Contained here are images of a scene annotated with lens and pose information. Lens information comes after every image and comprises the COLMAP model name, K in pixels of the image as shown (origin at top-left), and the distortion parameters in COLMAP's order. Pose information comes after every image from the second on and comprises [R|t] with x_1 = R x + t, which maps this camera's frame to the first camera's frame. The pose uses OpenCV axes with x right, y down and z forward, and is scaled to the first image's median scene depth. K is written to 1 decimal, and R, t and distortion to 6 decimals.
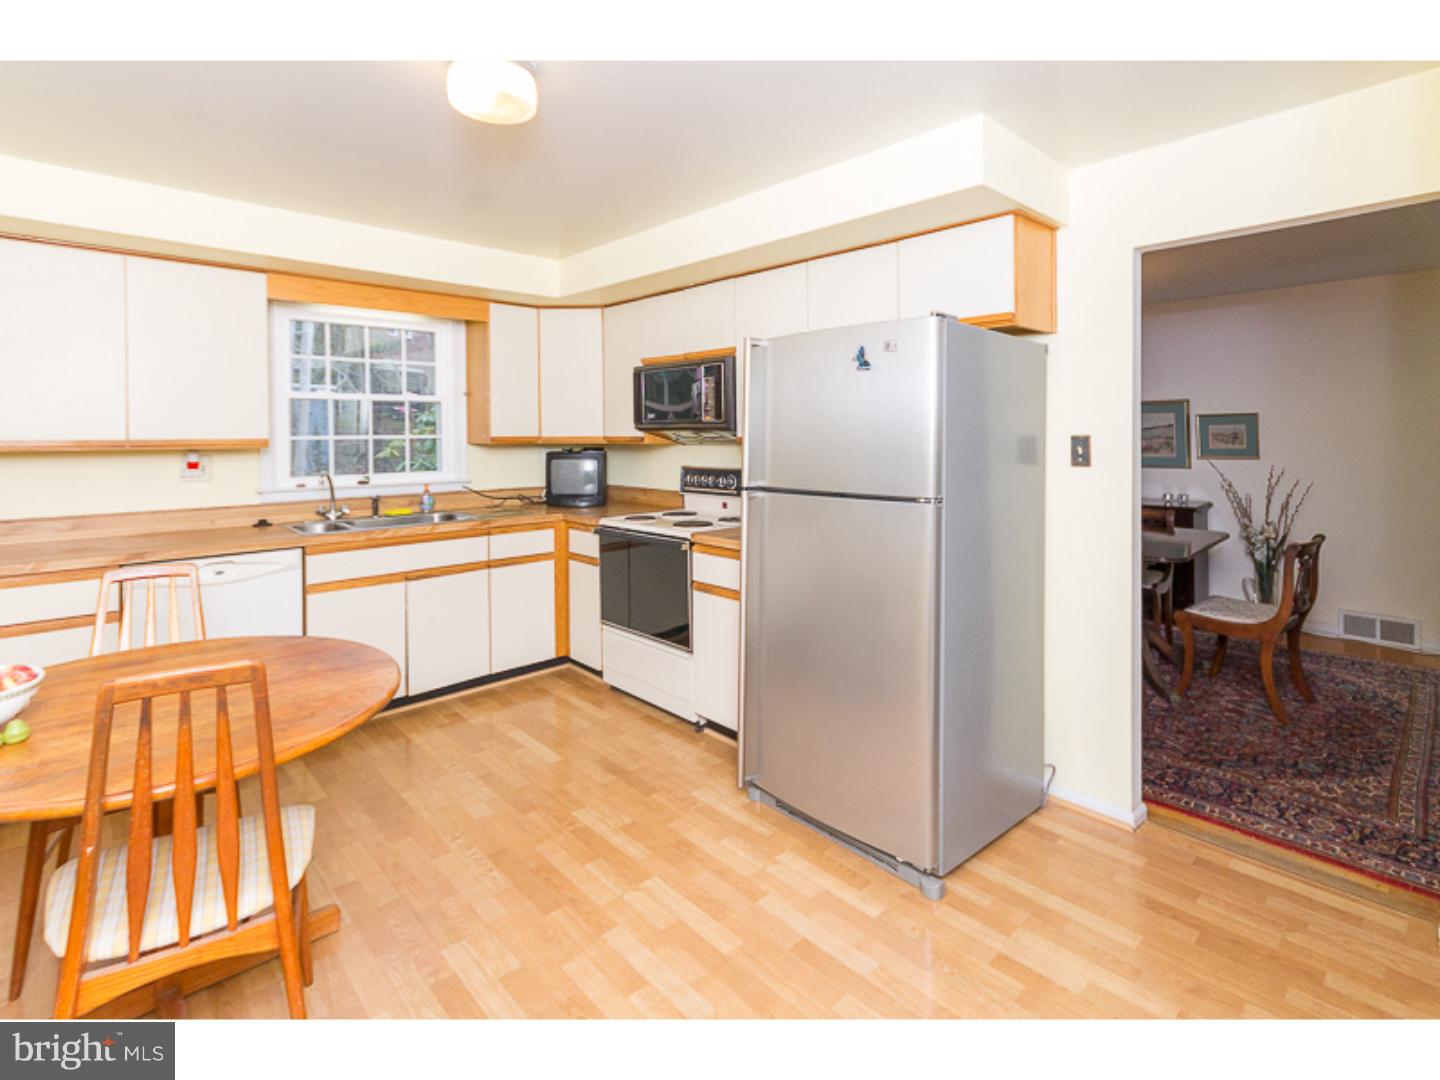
lens RADIAL K [[723.0, 0, 809.2], [0, 723.0, 443.1], [0, 0, 1]] dist [0.005153, 0.001117]
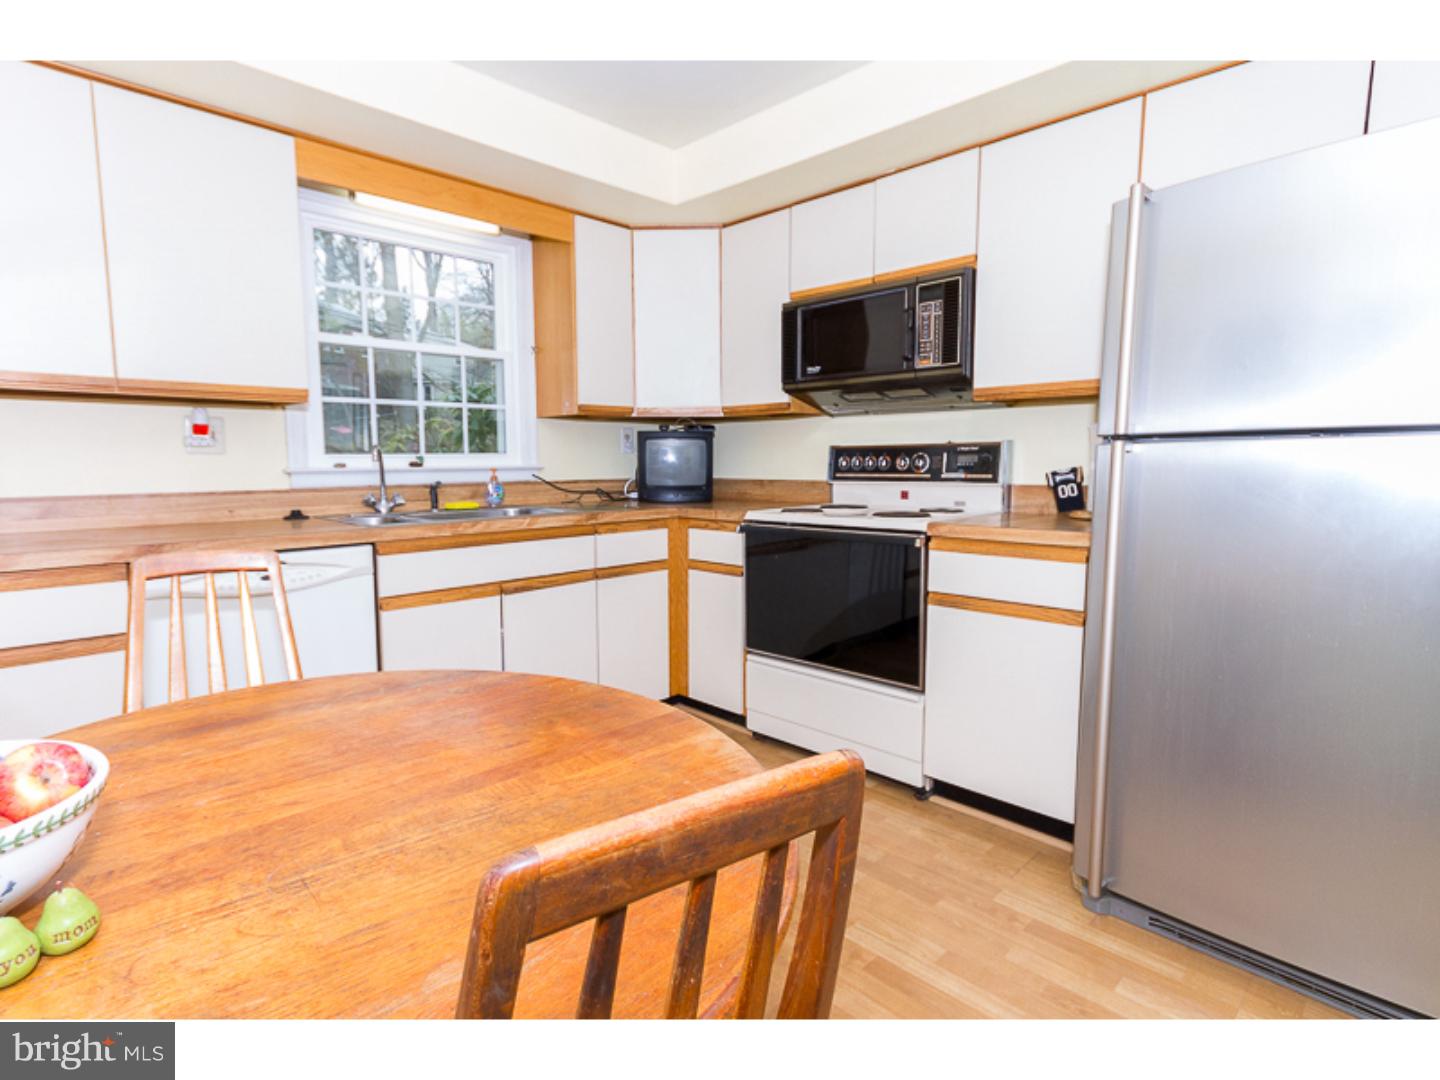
lens RADIAL K [[723.0, 0, 715.7], [0, 723.0, 540.9], [0, 0, 1]] dist [0.005153, 0.001117]
pose [[0.999970, -0.001893, -0.007565, -0.310461], [0.002543, 0.996218, 0.086855, 0.069666], [0.007372, -0.086872, 0.996192, 0.267220]]
